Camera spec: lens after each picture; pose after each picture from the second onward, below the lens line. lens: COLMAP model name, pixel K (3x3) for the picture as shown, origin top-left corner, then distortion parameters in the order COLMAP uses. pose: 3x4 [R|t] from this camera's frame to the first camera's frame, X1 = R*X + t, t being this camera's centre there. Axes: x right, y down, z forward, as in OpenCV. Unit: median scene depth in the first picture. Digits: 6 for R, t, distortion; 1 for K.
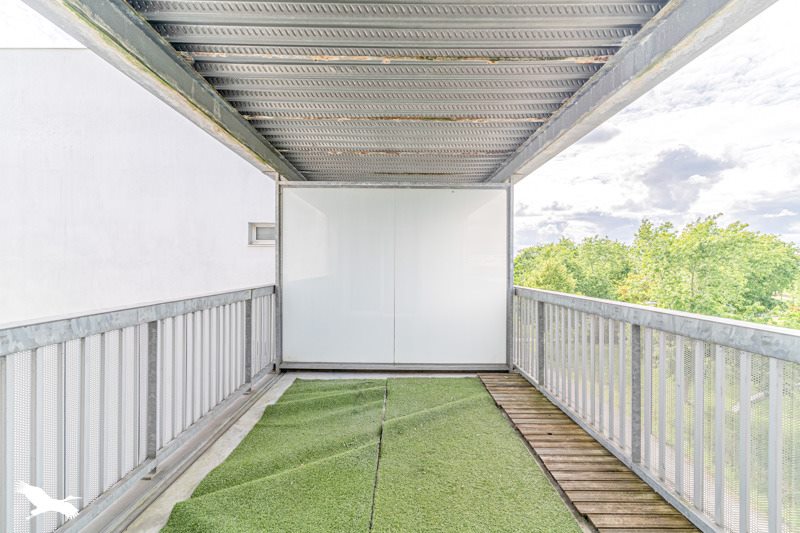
lens RADIAL K [[404.1, 0, 401.9], [0, 404.1, 266.6], [0, 0, 1]] dist [-0.000687, -0.001081]
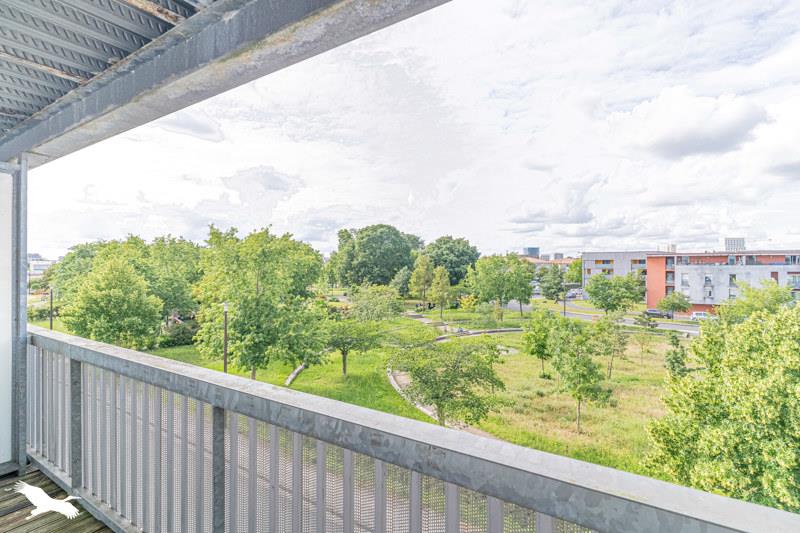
lens RADIAL K [[398.3, 0, 400.1], [0, 398.3, 277.2], [0, 0, 1]] dist [0.002036, 0.000569]
pose [[0.564830, -0.011712, 0.825124, 0.128736], [-0.009452, 0.999742, 0.020661, -0.075924], [-0.825153, -0.019469, 0.564573, 0.242463]]
